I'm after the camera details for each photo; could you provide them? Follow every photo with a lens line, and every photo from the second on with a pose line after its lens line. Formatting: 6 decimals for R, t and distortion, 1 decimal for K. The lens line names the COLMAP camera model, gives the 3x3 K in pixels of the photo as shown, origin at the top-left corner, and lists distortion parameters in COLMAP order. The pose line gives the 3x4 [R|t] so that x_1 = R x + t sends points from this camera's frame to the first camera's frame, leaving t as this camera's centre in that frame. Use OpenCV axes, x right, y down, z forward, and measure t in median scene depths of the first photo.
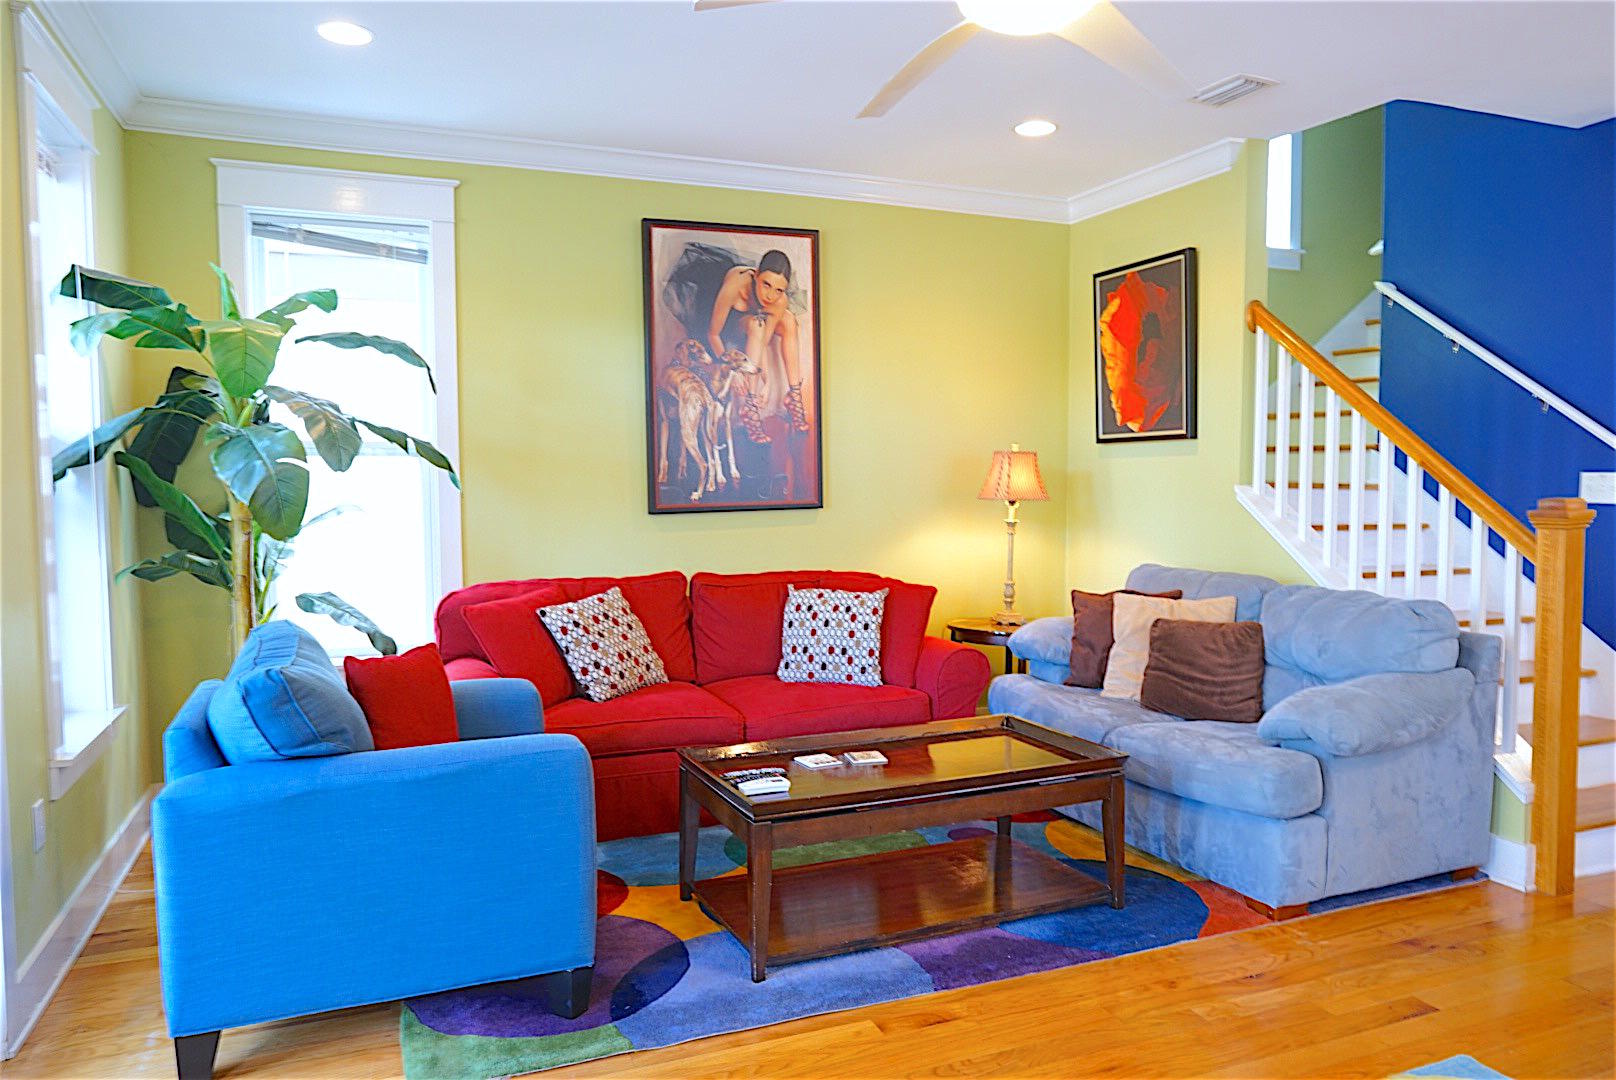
lens RADIAL K [[1099.8, 0, 815.8], [0, 1099.8, 551.6], [0, 0, 1]] dist [-0.064141, 0.059430]
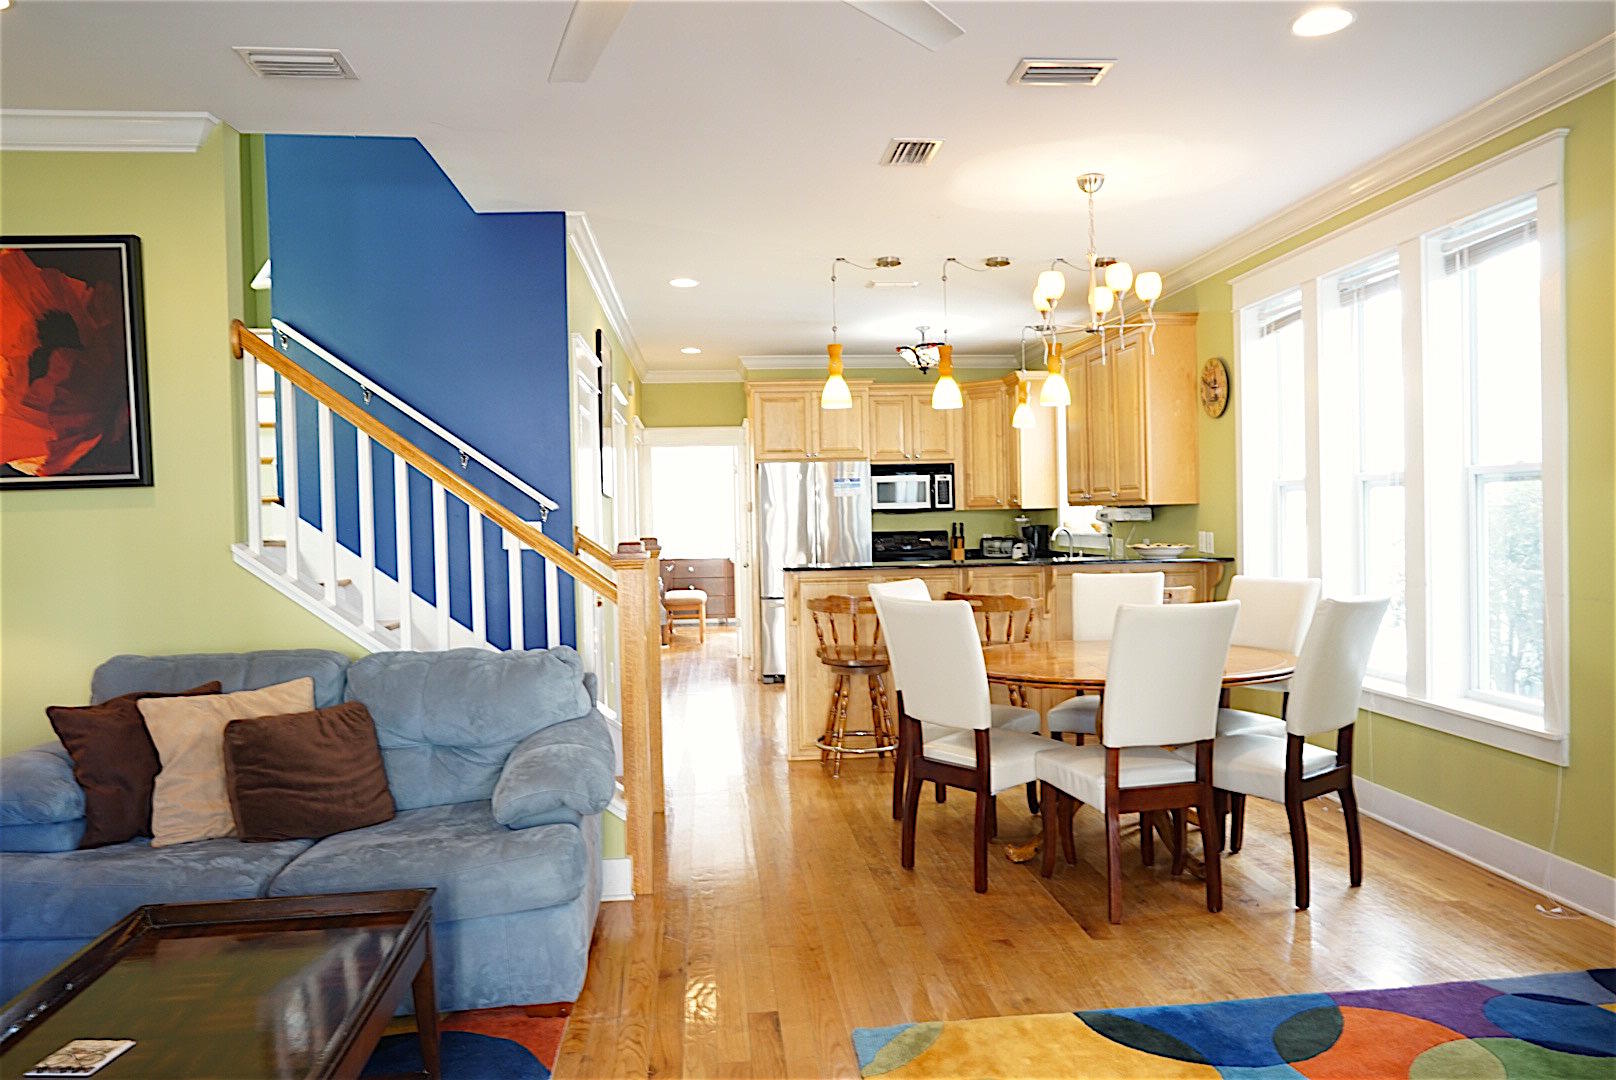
lens RADIAL K [[1099.8, 0, 815.8], [0, 1099.8, 551.6], [0, 0, 1]] dist [-0.064141, 0.059430]
pose [[0.290553, -0.035375, 0.956205, -0.295687], [0.087884, 0.996079, 0.010145, -0.029037], [-0.952814, 0.081087, 0.292523, 0.405552]]
